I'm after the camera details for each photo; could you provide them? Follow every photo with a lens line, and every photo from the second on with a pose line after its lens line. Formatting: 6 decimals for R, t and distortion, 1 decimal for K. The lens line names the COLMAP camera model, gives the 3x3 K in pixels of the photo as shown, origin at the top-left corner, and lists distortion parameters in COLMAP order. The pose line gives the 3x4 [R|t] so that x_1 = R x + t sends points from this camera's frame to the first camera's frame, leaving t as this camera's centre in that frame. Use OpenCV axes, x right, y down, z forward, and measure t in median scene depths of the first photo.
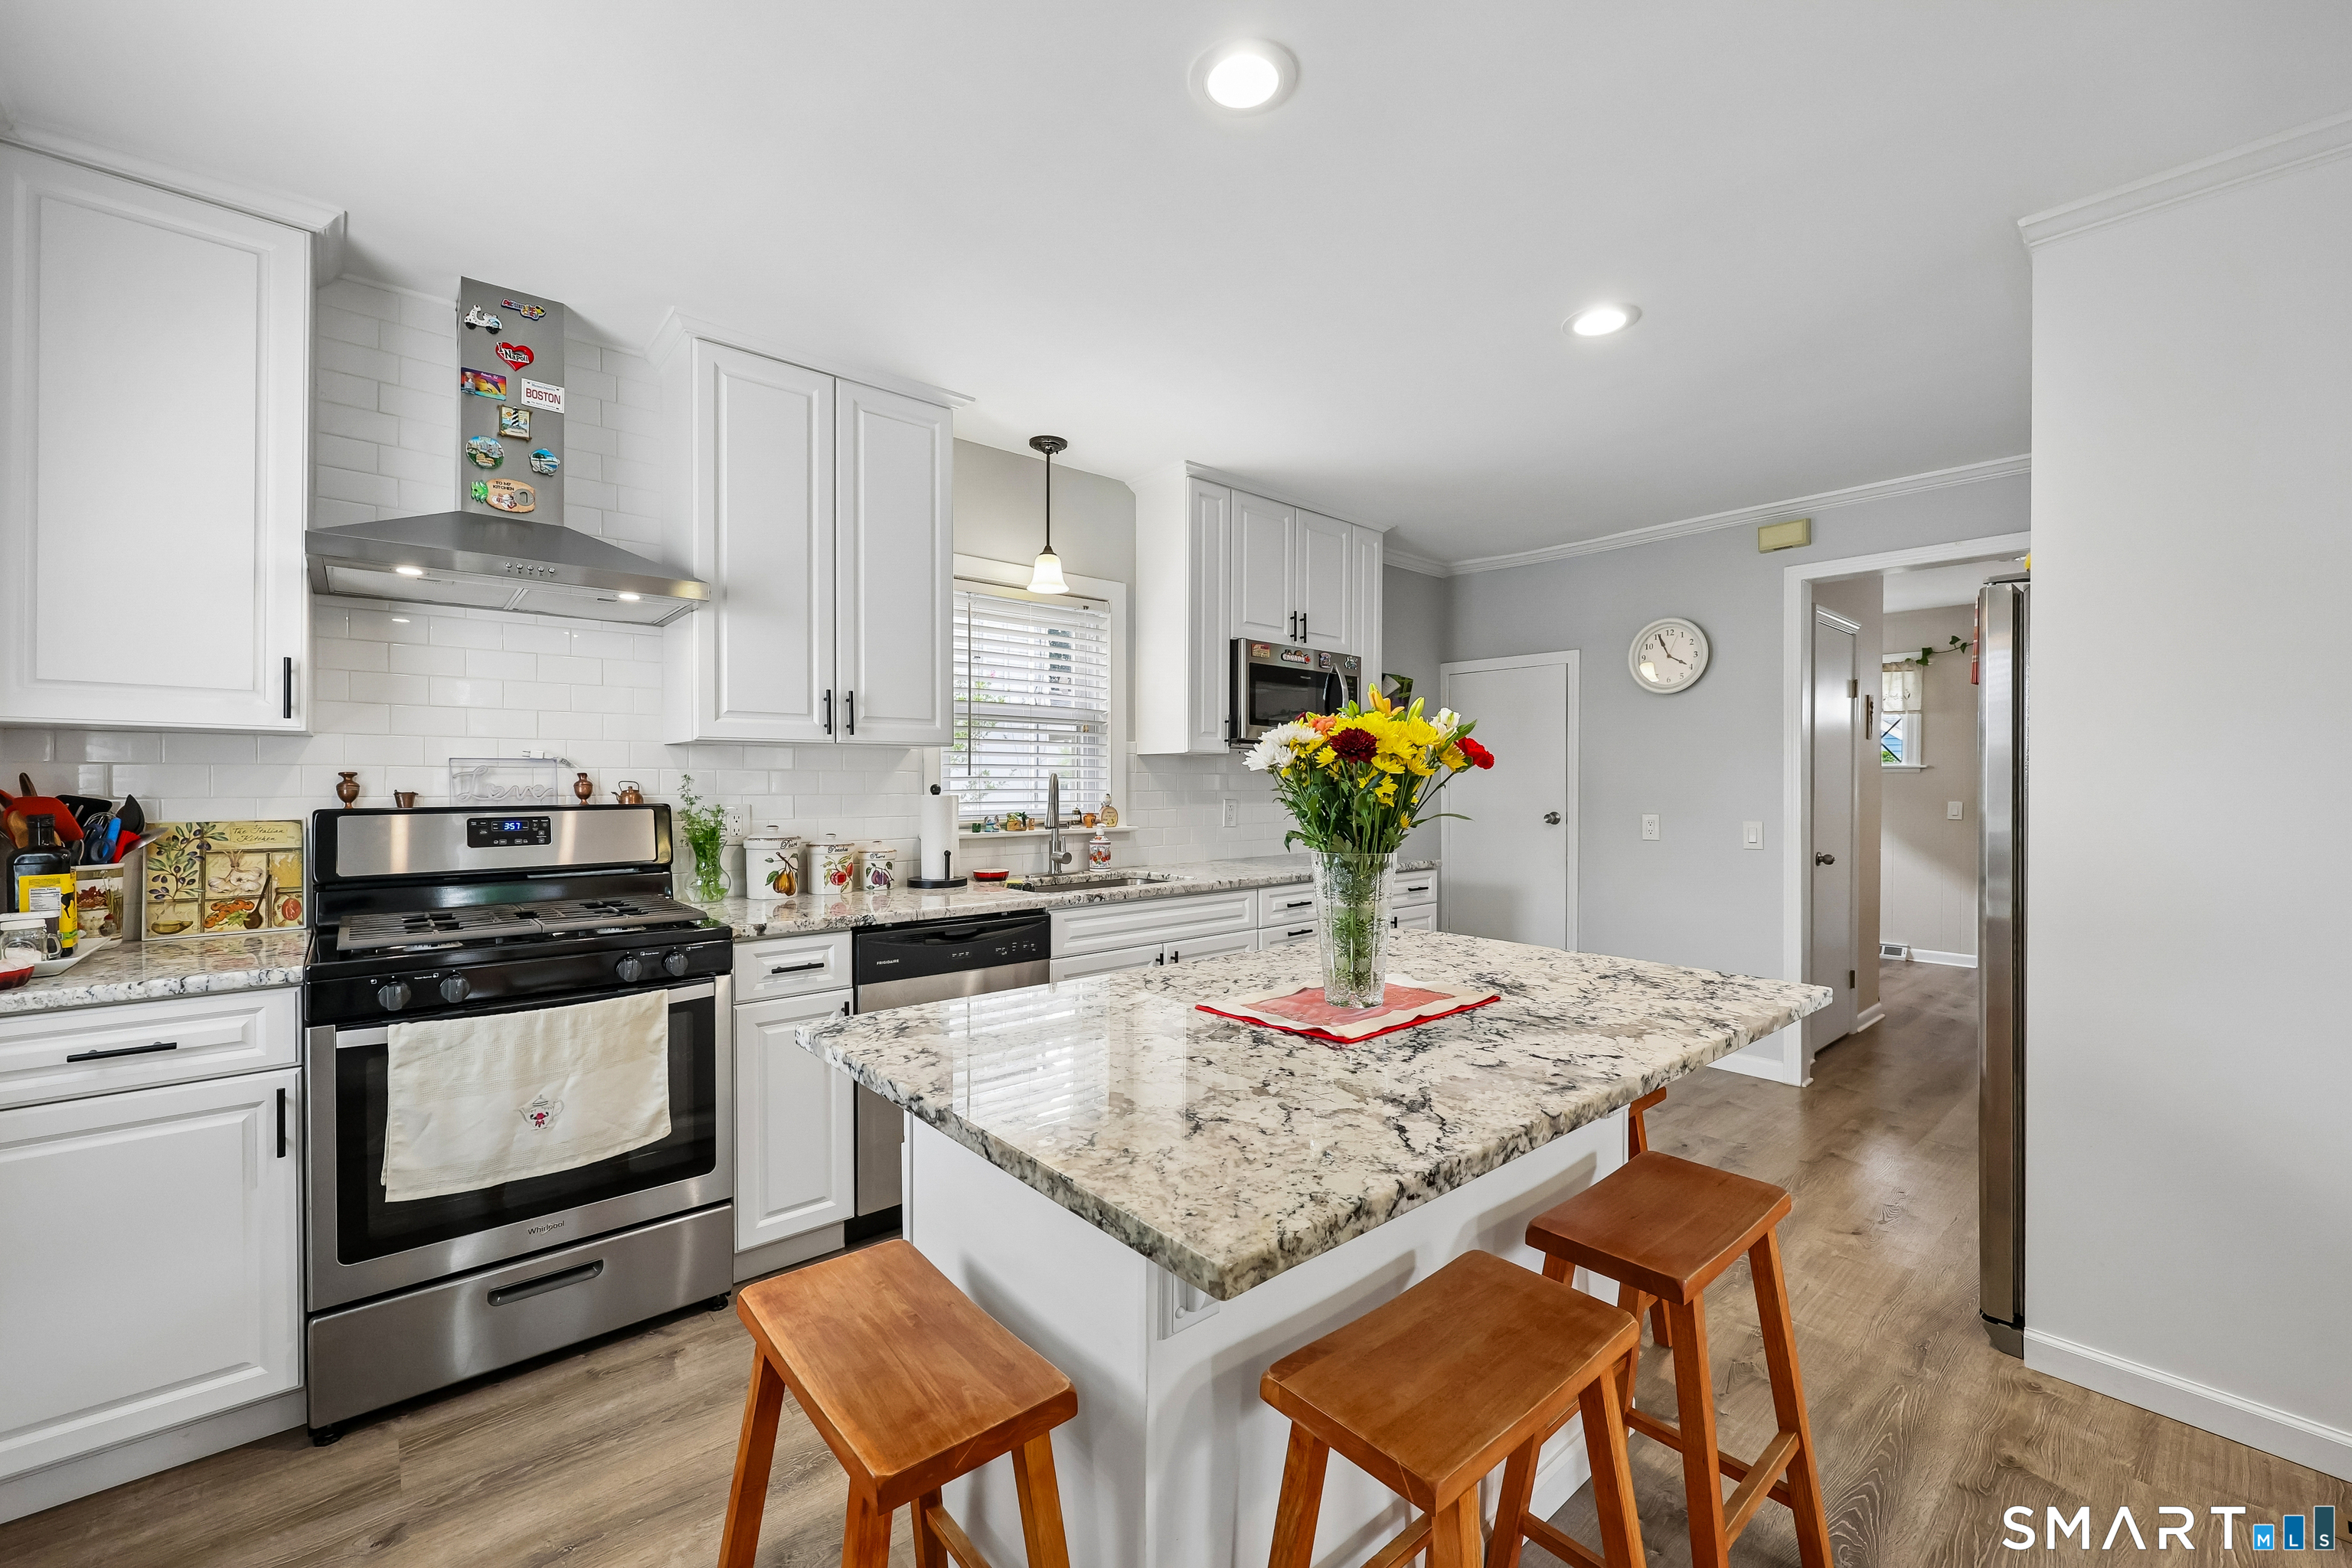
lens RADIAL K [[941.5, 0, 1179.1], [0, 941.5, 784.7], [0, 0, 1]] dist [0.000346, 0.000009]
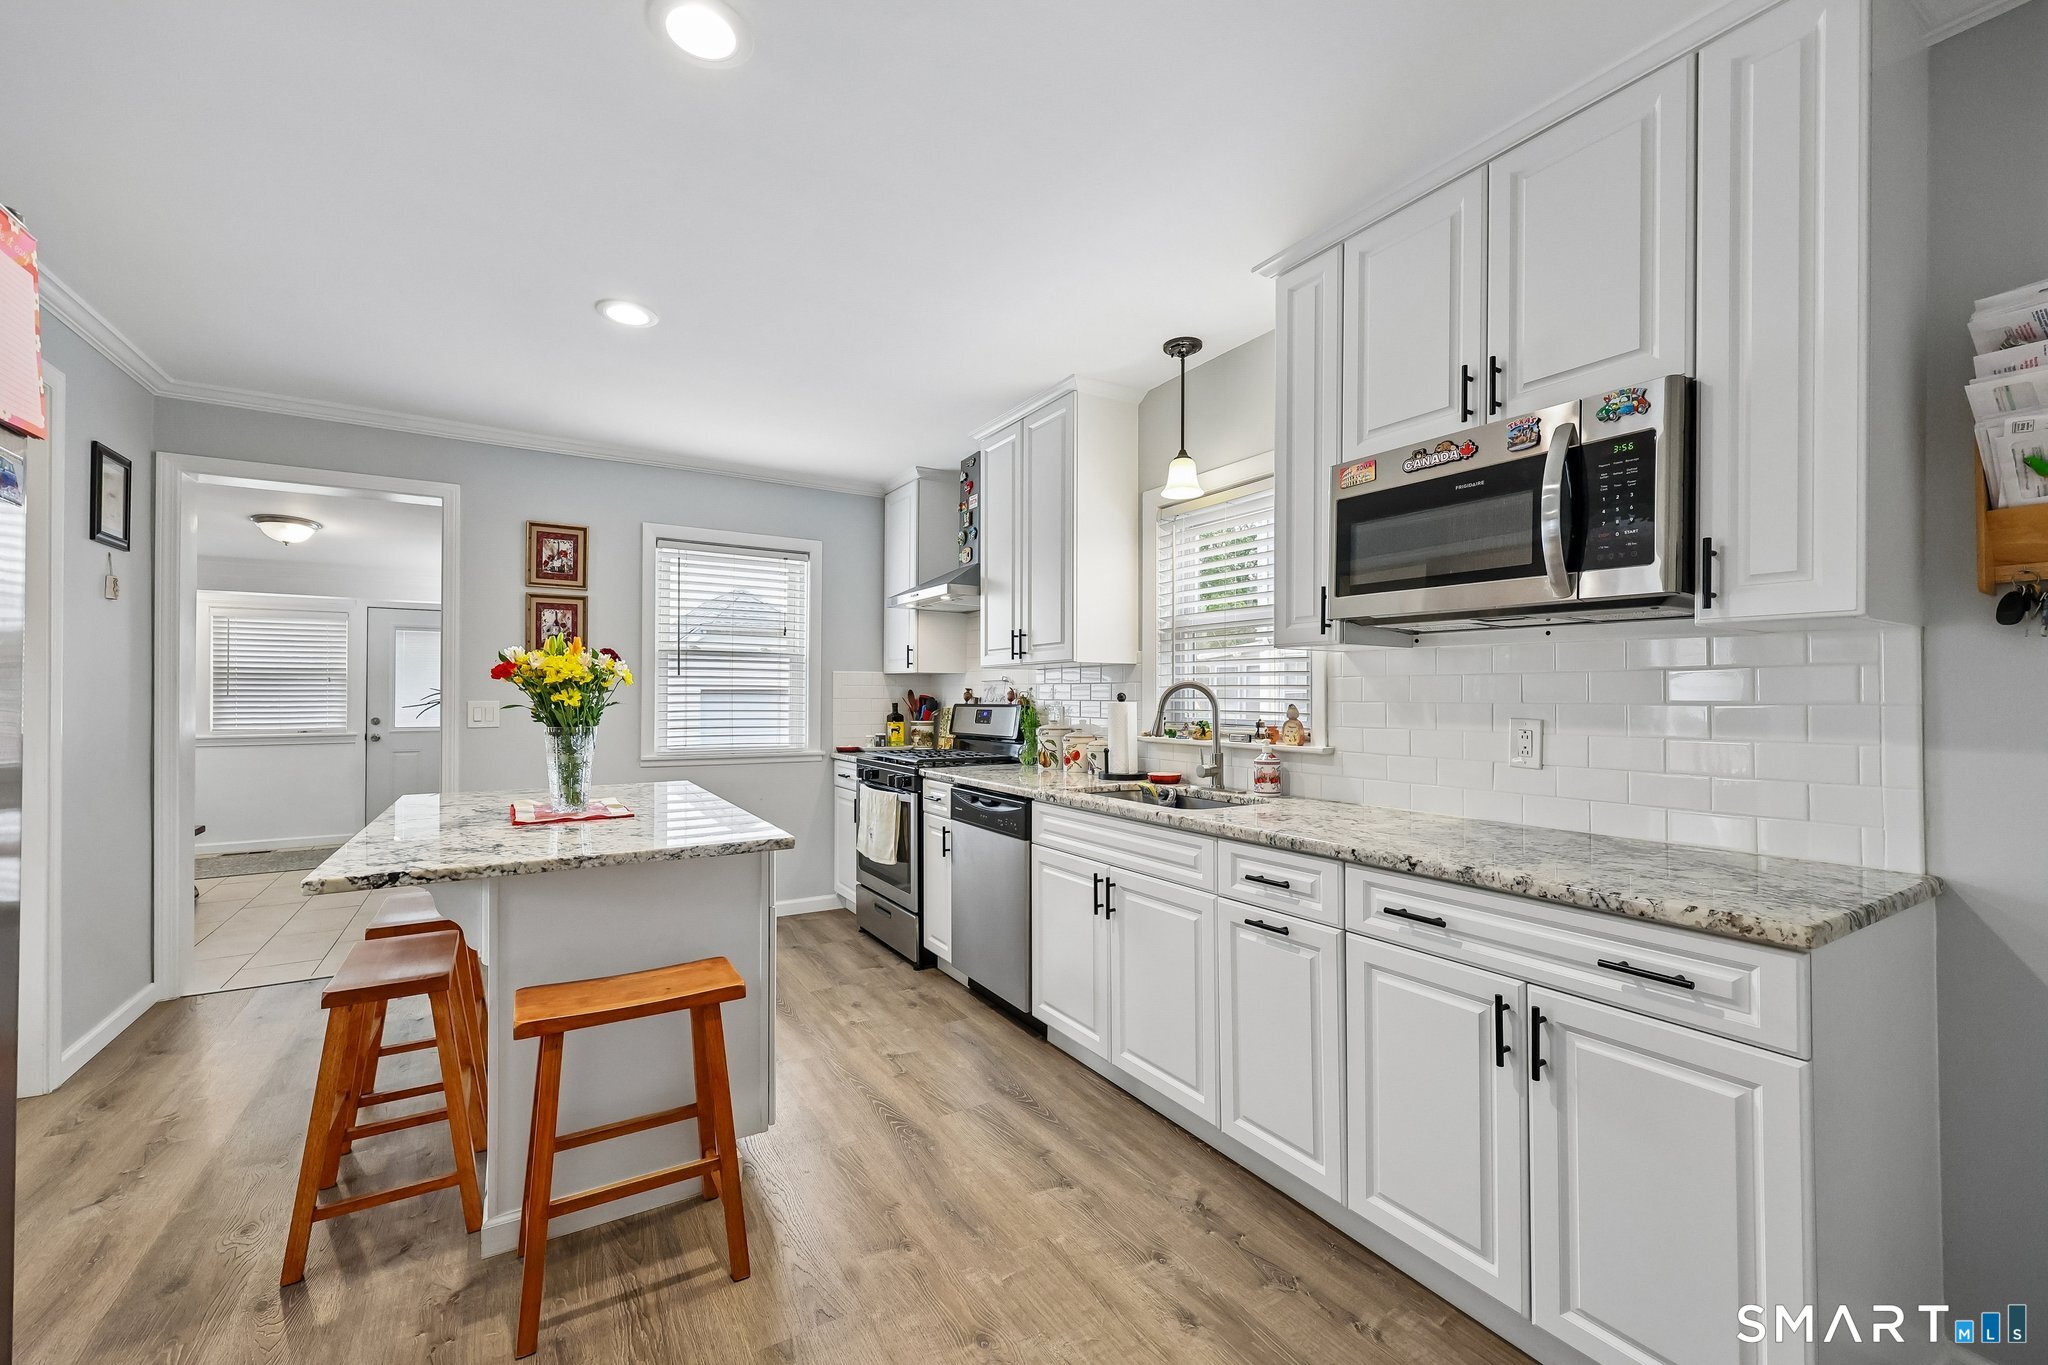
lens RADIAL K [[819.8, 0, 1027.3], [0, 819.8, 687.6], [0, 0, 1]] dist [0.000346, 0.000009]
pose [[-0.169638, -0.012366, -0.985429, 0.852347], [-0.009149, 0.999898, -0.010973, 0.005310], [0.985464, 0.007154, -0.169734, 1.159500]]
